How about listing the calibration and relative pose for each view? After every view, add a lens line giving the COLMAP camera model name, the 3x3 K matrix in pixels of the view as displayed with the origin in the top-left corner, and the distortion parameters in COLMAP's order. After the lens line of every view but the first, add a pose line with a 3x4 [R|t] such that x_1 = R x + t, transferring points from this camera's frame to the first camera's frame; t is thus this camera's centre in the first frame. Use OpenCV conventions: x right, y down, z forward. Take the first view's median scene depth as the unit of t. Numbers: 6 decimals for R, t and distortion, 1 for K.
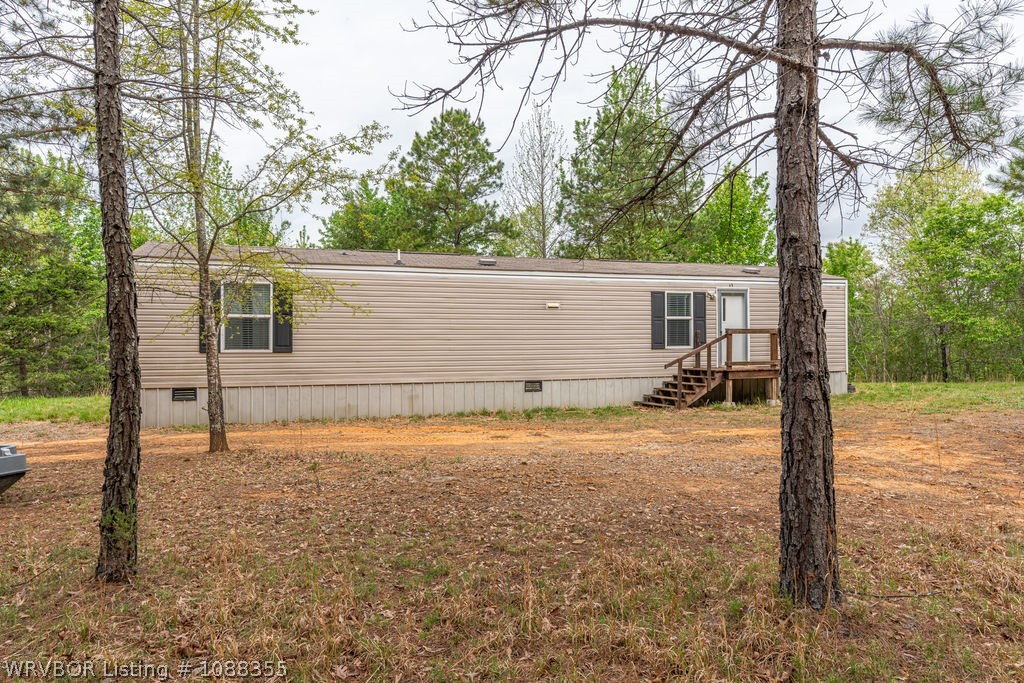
lens RADIAL K [[664.9, 0, 512.8], [0, 664.9, 347.2], [0, 0, 1]] dist [0.026482, 0.002190]
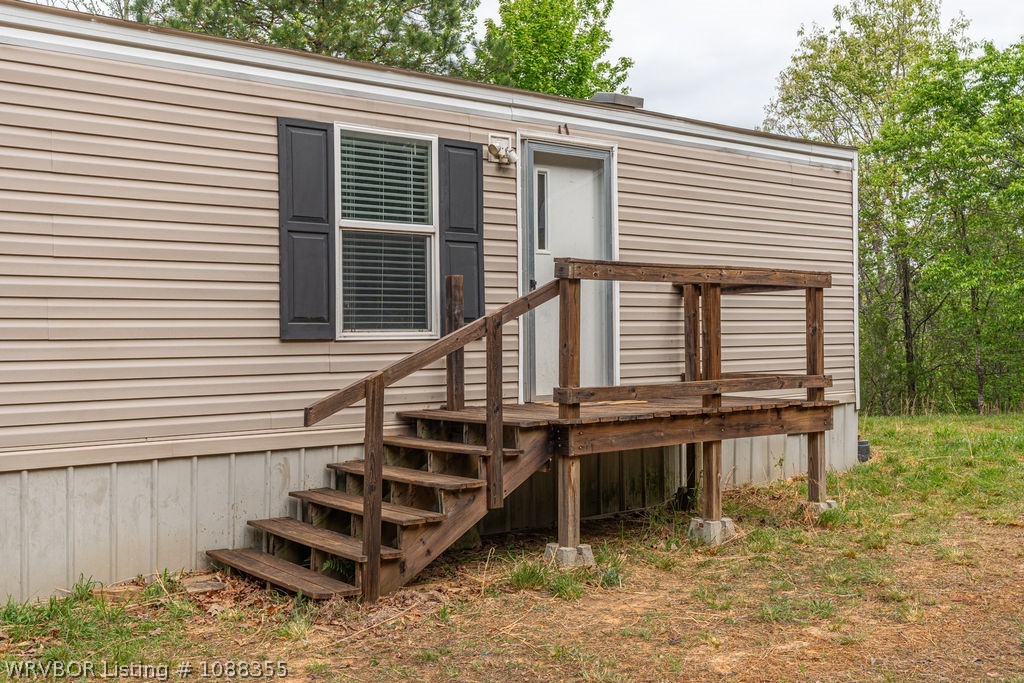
lens RADIAL K [[971.5, 0, 514.3], [0, 971.5, 343.9], [0, 0, 1]] dist [-0.024379, 0.000000]
pose [[0.952881, -0.002752, 0.303330, 0.185009], [0.006044, 0.999933, -0.009915, 0.008363], [-0.303283, 0.011282, 0.952834, 0.629904]]
